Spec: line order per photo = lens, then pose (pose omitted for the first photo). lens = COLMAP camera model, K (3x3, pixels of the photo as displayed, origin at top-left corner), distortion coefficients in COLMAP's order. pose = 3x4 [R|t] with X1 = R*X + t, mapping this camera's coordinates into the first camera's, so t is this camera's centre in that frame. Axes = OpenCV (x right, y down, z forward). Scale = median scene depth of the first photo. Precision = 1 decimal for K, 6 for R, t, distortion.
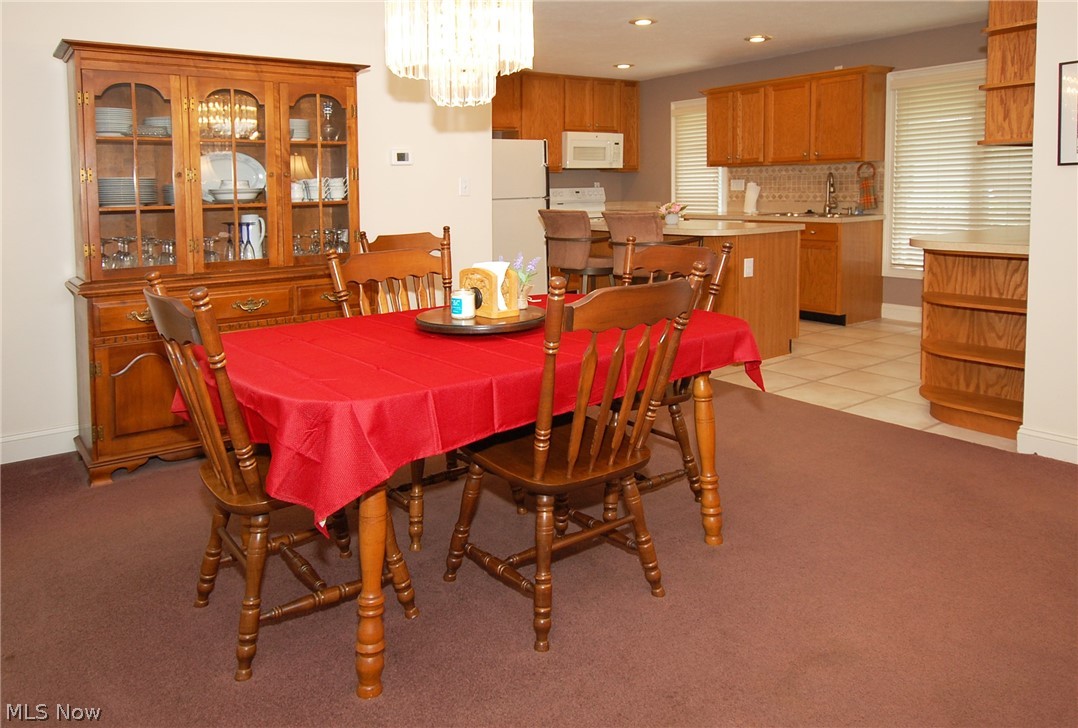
lens RADIAL K [[764.7, 0, 539.0], [0, 764.7, 364.0], [0, 0, 1]] dist [0.056756, 0.003396]
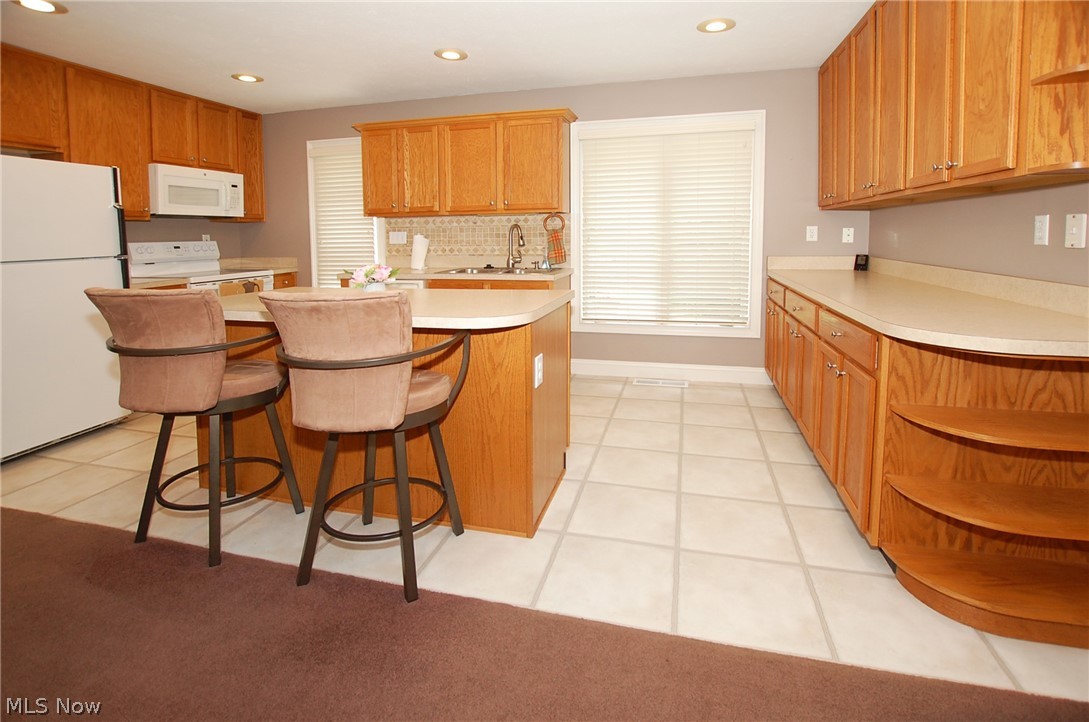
lens RADIAL K [[530.4, 0, 540.8], [0, 530.4, 259.8], [0, 0, 1]] dist [-0.027365, -0.000140]
pose [[0.785925, -0.029989, 0.617594, 0.016665], [0.144817, 0.979969, -0.136704, -0.110410], [-0.601123, 0.196877, 0.774526, 0.478194]]
